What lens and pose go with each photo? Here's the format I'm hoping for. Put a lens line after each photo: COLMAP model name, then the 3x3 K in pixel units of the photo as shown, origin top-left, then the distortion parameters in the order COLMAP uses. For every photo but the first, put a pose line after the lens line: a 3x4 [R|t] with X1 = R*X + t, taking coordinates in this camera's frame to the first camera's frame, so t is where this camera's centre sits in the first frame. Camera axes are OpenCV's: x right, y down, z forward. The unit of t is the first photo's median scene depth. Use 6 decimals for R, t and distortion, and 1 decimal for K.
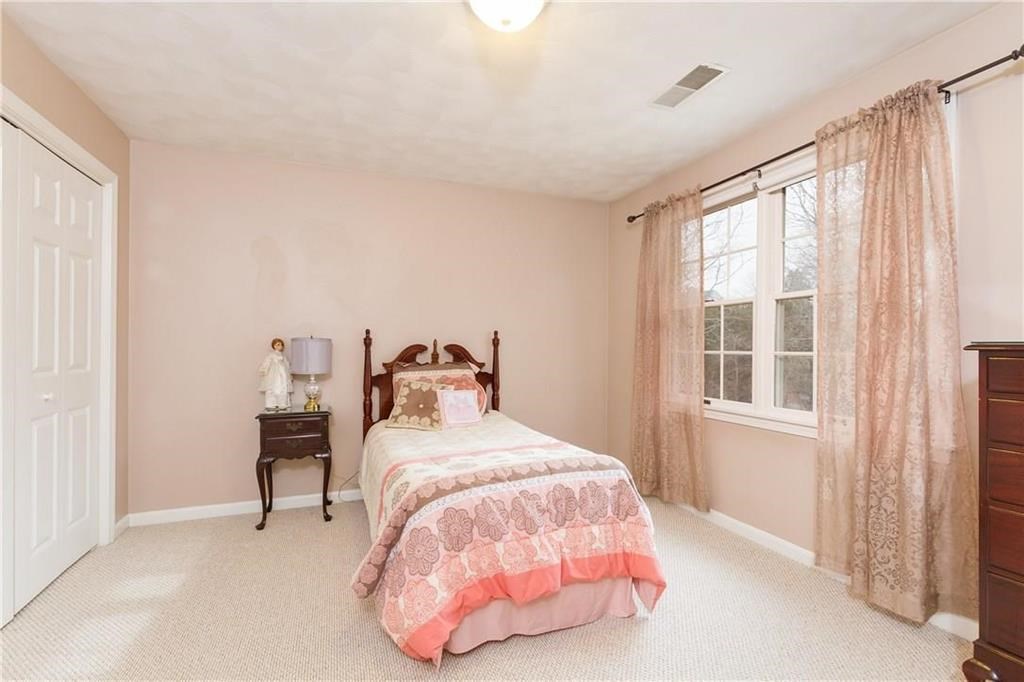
lens RADIAL K [[467.5, 0, 517.0], [0, 467.5, 347.4], [0, 0, 1]] dist [0.011141, -0.000462]
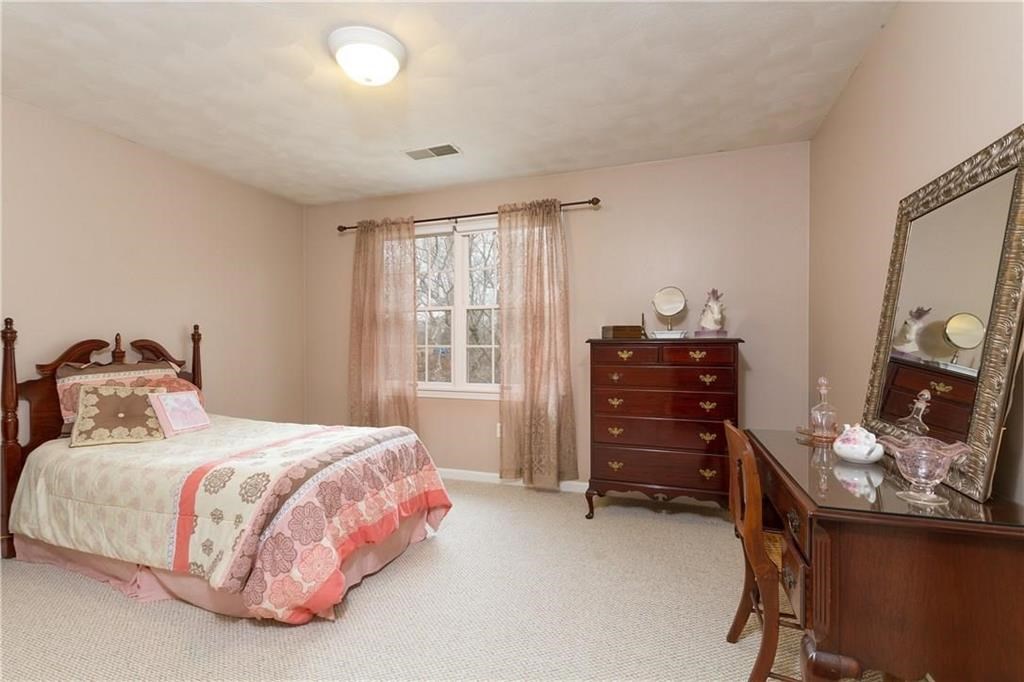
lens RADIAL K [[467.5, 0, 517.0], [0, 467.5, 347.4], [0, 0, 1]] dist [0.011141, -0.000462]
pose [[0.653630, -0.009988, 0.756749, -0.442955], [0.004181, 0.999945, 0.009586, 0.002469], [-0.756803, -0.003102, 0.653636, -0.068749]]
